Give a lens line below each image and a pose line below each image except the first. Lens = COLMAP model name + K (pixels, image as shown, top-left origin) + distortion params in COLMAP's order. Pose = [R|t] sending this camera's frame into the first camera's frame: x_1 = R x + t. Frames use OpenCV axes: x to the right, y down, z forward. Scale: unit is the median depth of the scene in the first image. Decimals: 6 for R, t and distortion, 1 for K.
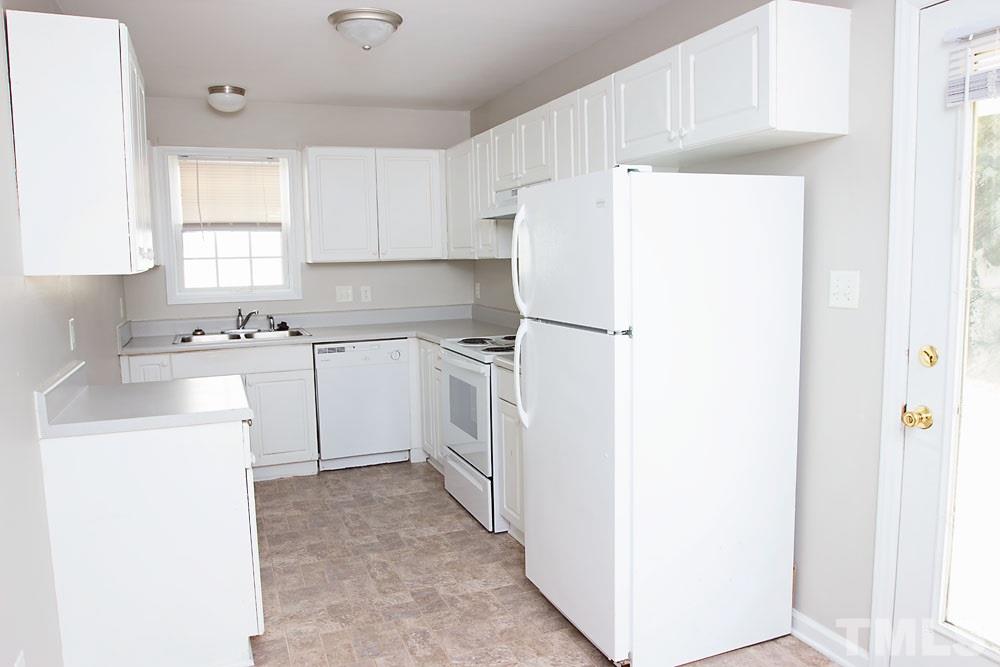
lens RADIAL K [[736.5, 0, 495.4], [0, 736.5, 337.2], [0, 0, 1]] dist [-0.077236, 0.046199]
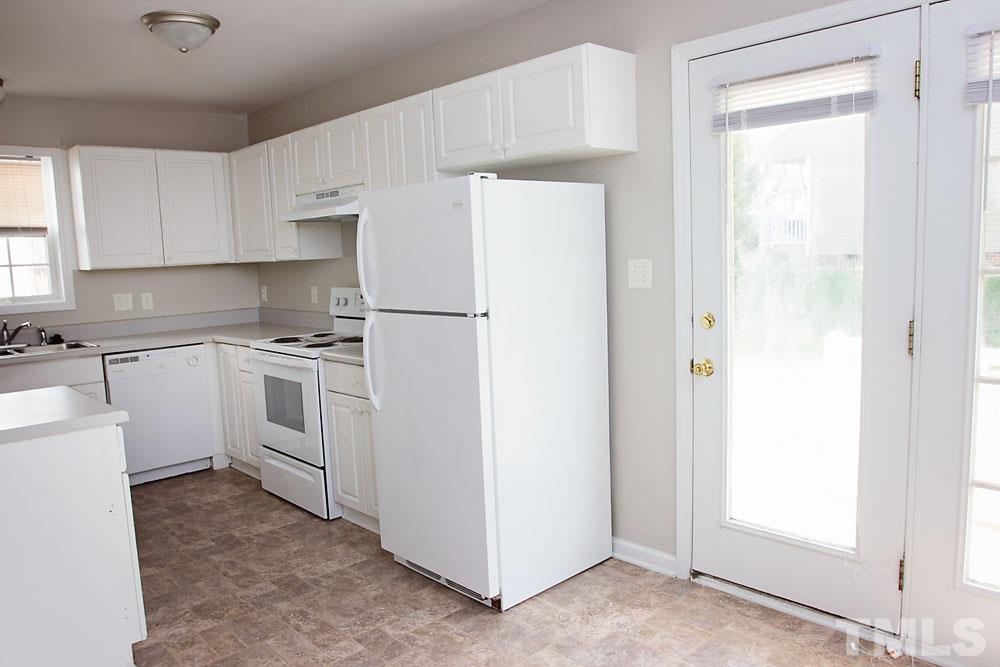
lens RADIAL K [[736.5, 0, 496.2], [0, 736.5, 334.9], [0, 0, 1]] dist [-0.077236, 0.046199]
pose [[0.930208, -0.055507, 0.362810, -0.182711], [0.059077, 0.998253, 0.001258, 0.019928], [-0.362246, 0.020264, 0.931862, -0.083229]]
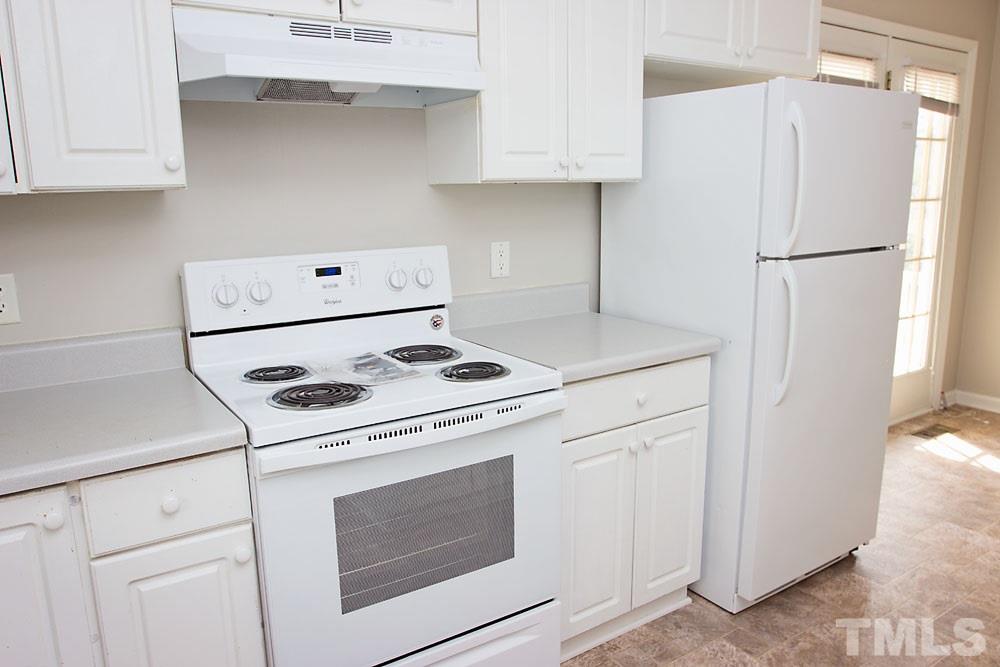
lens RADIAL K [[736.5, 0, 500.5], [0, 736.5, 334.5], [0, 0, 1]] dist [-0.077236, 0.046199]
pose [[-0.213116, -0.171088, 0.961931, -0.601736], [0.128475, 0.971092, 0.201182, -0.133301], [-0.968543, 0.166459, -0.184974, 1.392024]]
